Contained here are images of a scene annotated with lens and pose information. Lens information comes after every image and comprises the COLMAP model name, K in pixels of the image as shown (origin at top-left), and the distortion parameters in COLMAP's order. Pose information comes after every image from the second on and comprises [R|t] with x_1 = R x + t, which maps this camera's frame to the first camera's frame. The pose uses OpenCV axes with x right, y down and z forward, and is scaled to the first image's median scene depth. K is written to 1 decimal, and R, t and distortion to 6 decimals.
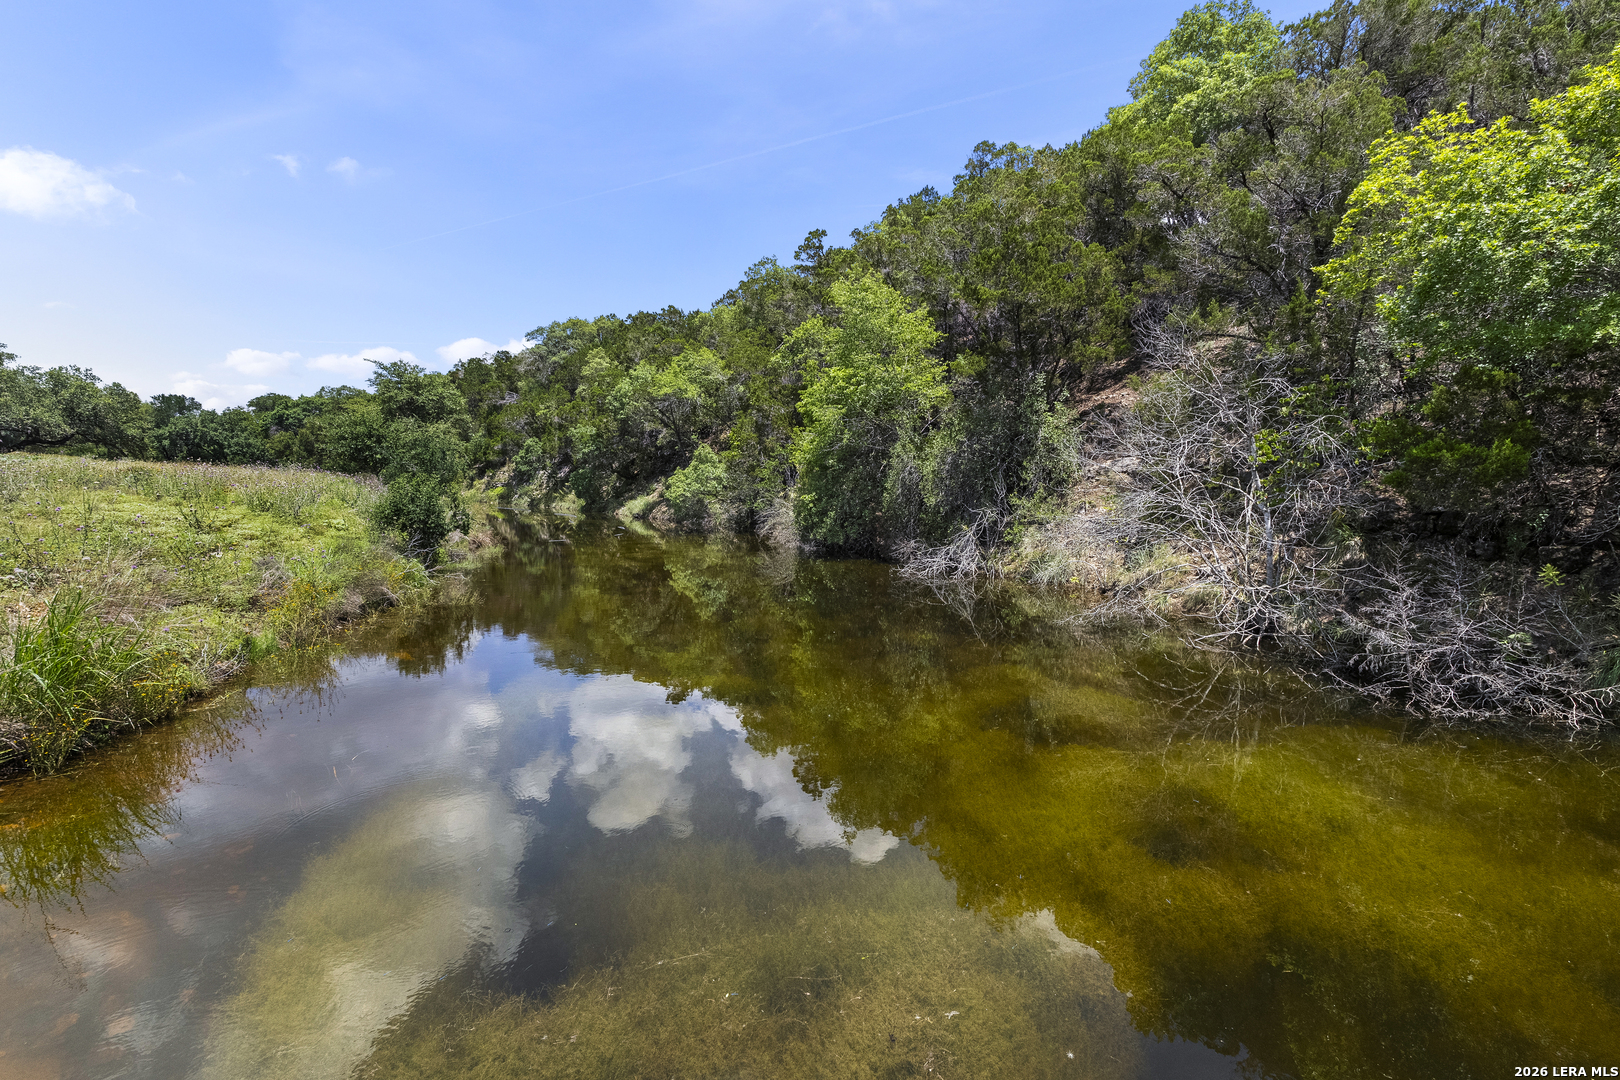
lens RADIAL K [[714.2, 0, 816.6], [0, 714.2, 538.5], [0, 0, 1]] dist [-0.002129, -0.000070]
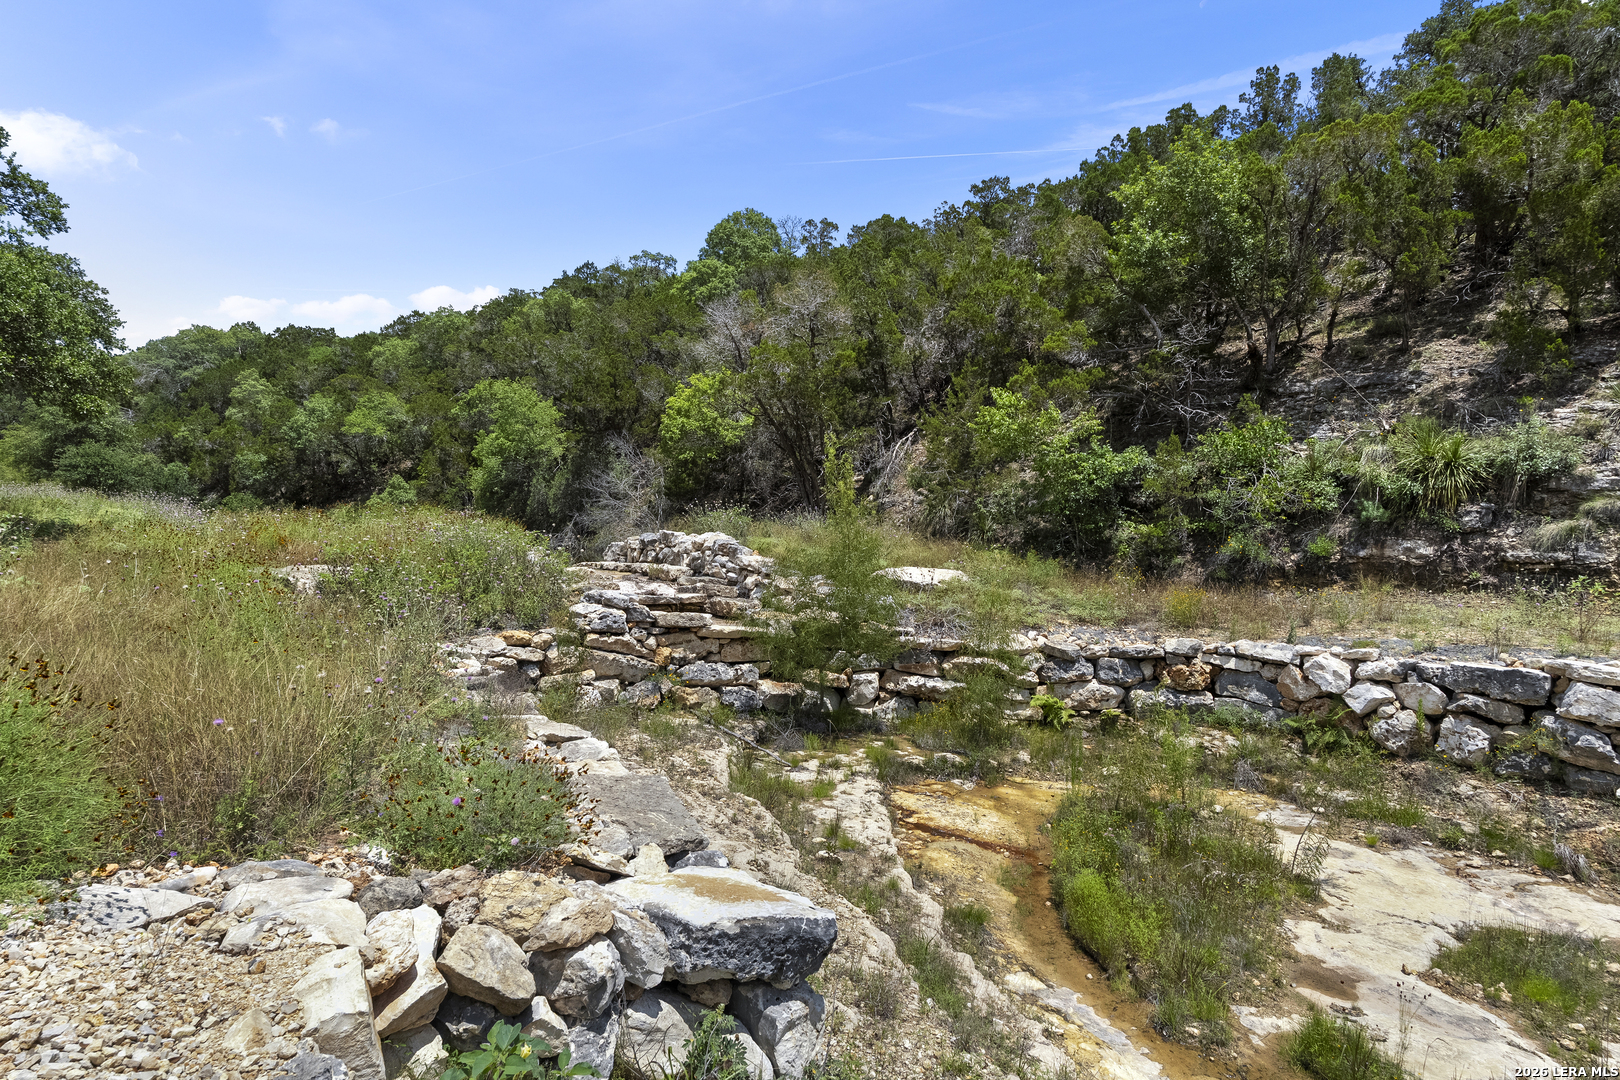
lens RADIAL K [[903.8, 0, 810.0], [0, 903.8, 540.0], [0, 0, 1]] dist [0.002464, 0.000234]
pose [[0.947335, -0.009835, 0.320094, 0.022775], [0.027272, 0.998375, -0.050035, 0.075345], [-0.319082, 0.056130, 0.946063, -0.669969]]
